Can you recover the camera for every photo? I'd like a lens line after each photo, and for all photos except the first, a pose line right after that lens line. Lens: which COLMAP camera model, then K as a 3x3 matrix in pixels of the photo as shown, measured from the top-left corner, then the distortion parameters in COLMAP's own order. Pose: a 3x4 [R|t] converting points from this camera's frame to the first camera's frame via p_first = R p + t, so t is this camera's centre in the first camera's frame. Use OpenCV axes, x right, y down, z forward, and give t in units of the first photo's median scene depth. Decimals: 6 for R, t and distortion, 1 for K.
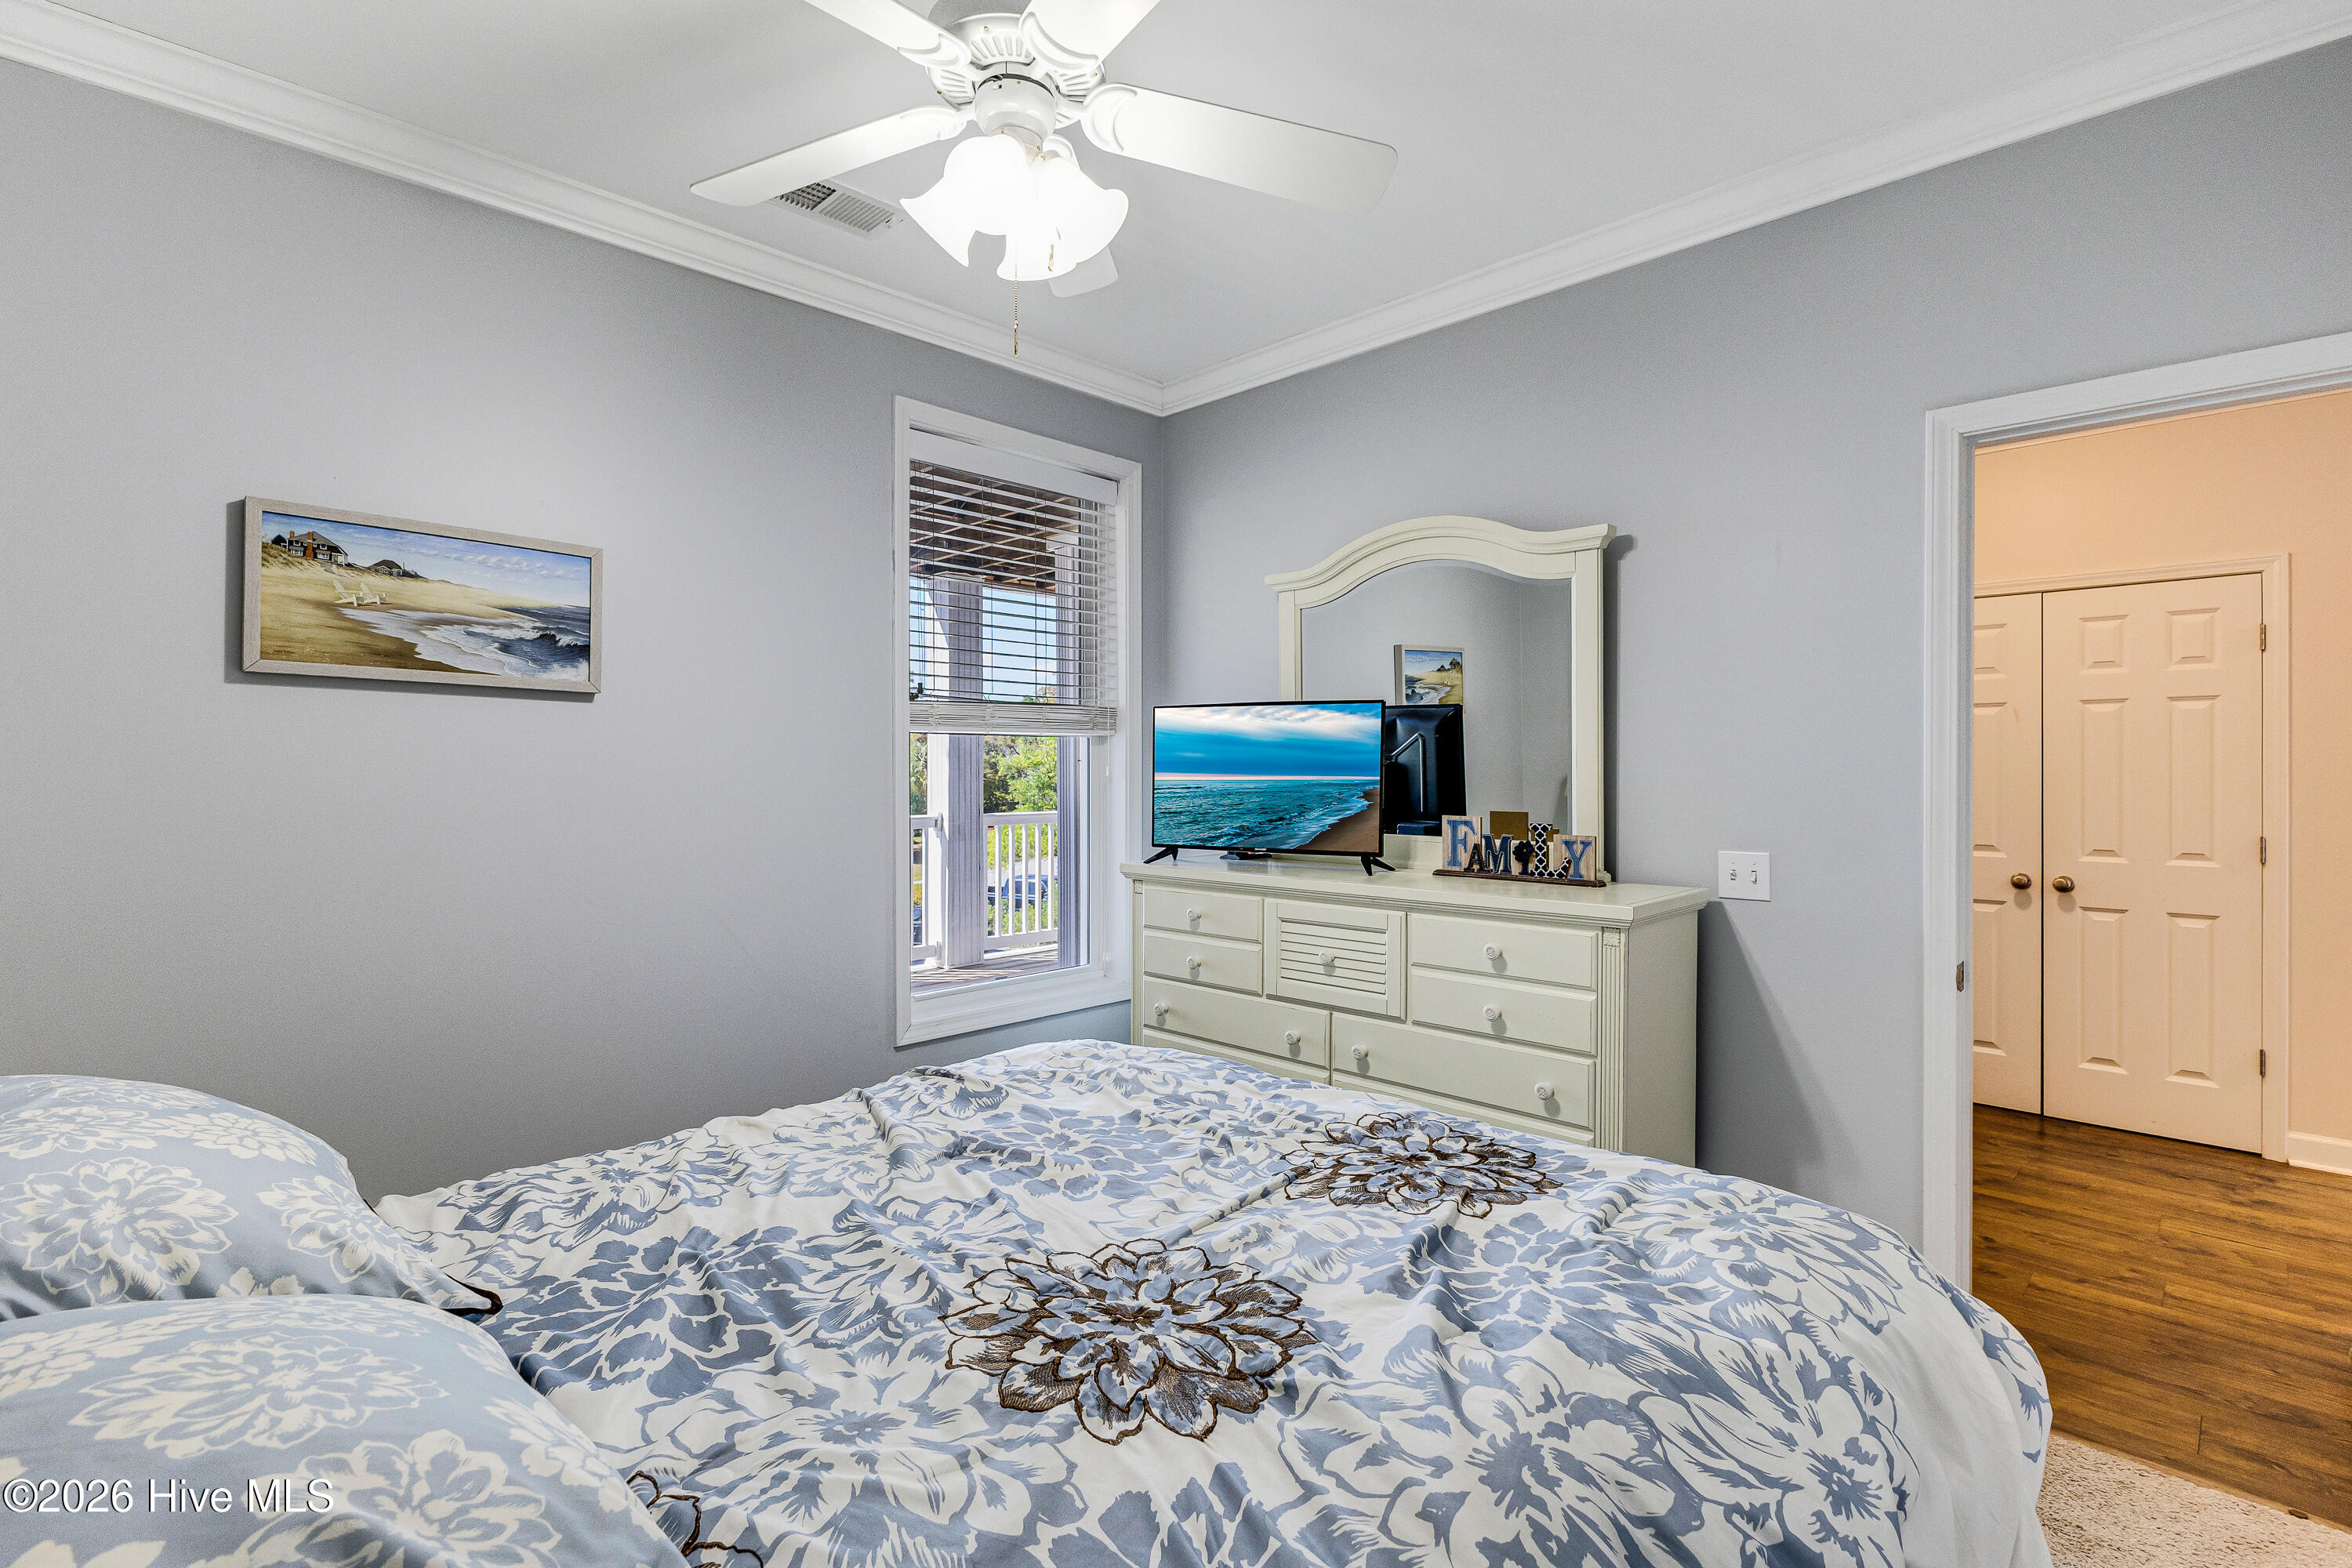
lens RADIAL K [[1099.2, 0, 1178.1], [0, 1099.2, 769.7], [0, 0, 1]] dist [-0.000244, 0.000031]
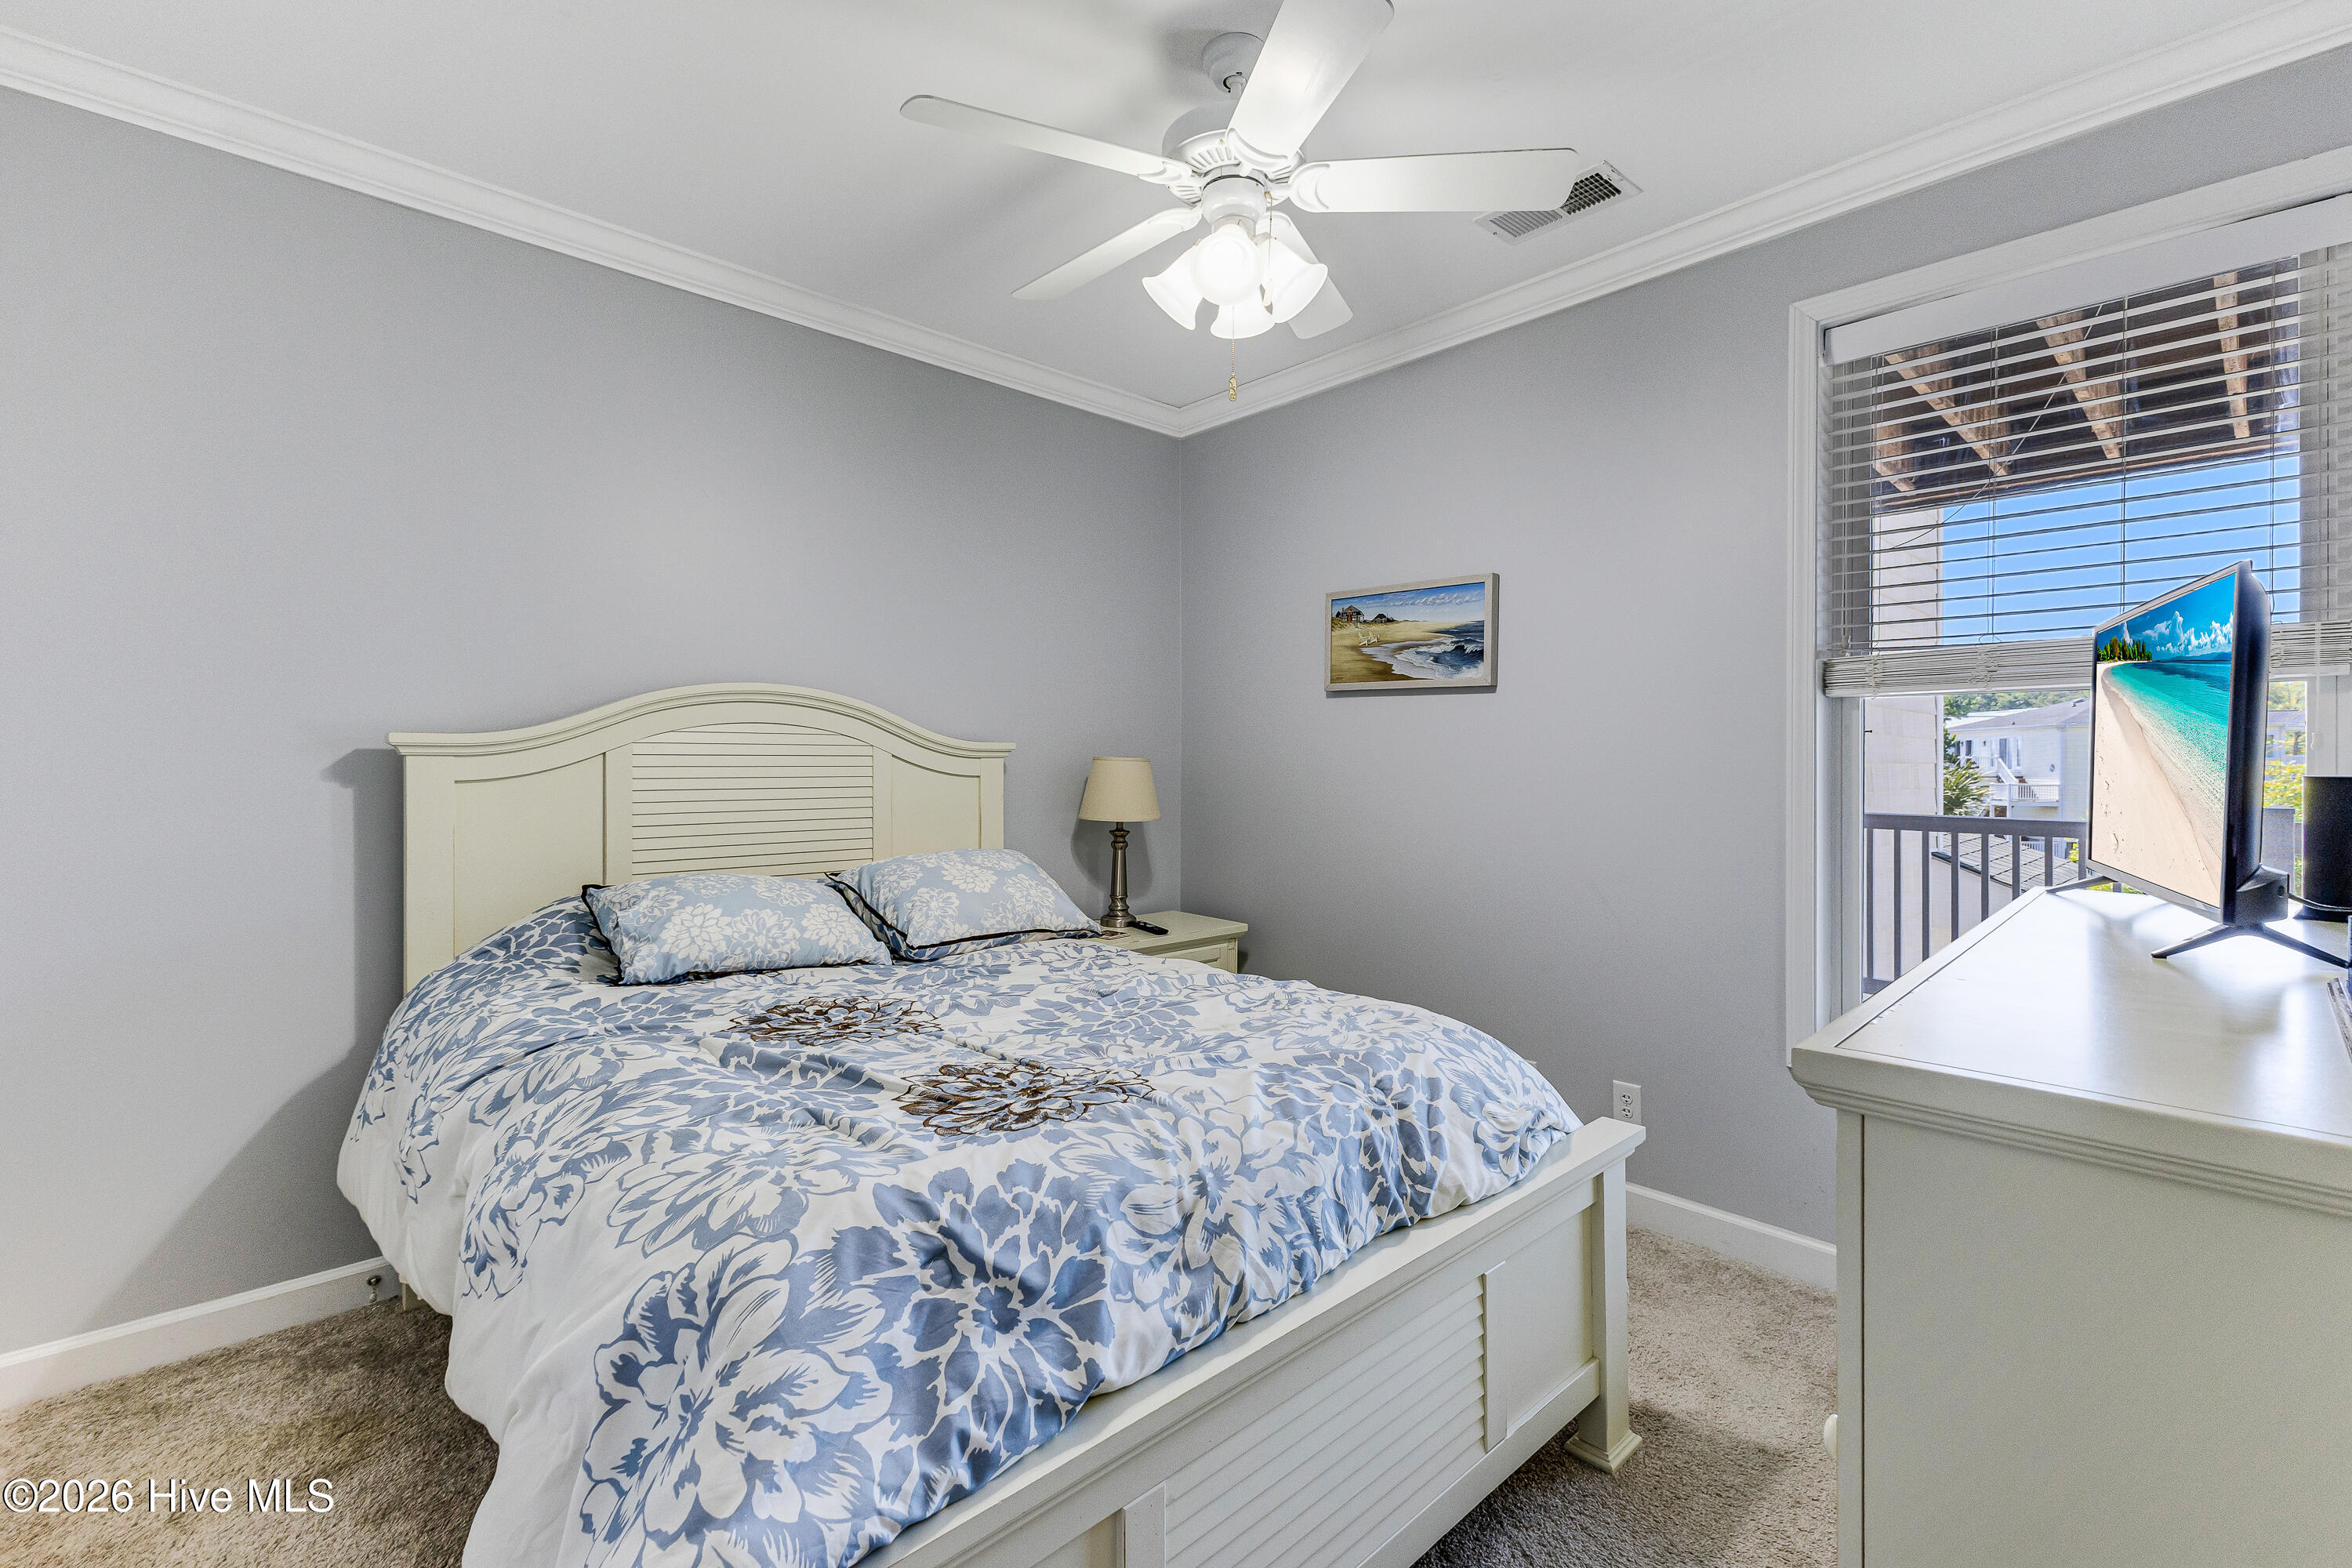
lens RADIAL K [[1031.3, 0, 1165.8], [0, 1031.3, 751.3], [0, 0, 1]] dist [0.015034, 0.000224]
pose [[-0.054159, -0.004521, -0.998522, 0.824812], [-0.005117, 0.999978, -0.004250, 0.017166], [0.998519, 0.004880, -0.054181, 0.803267]]
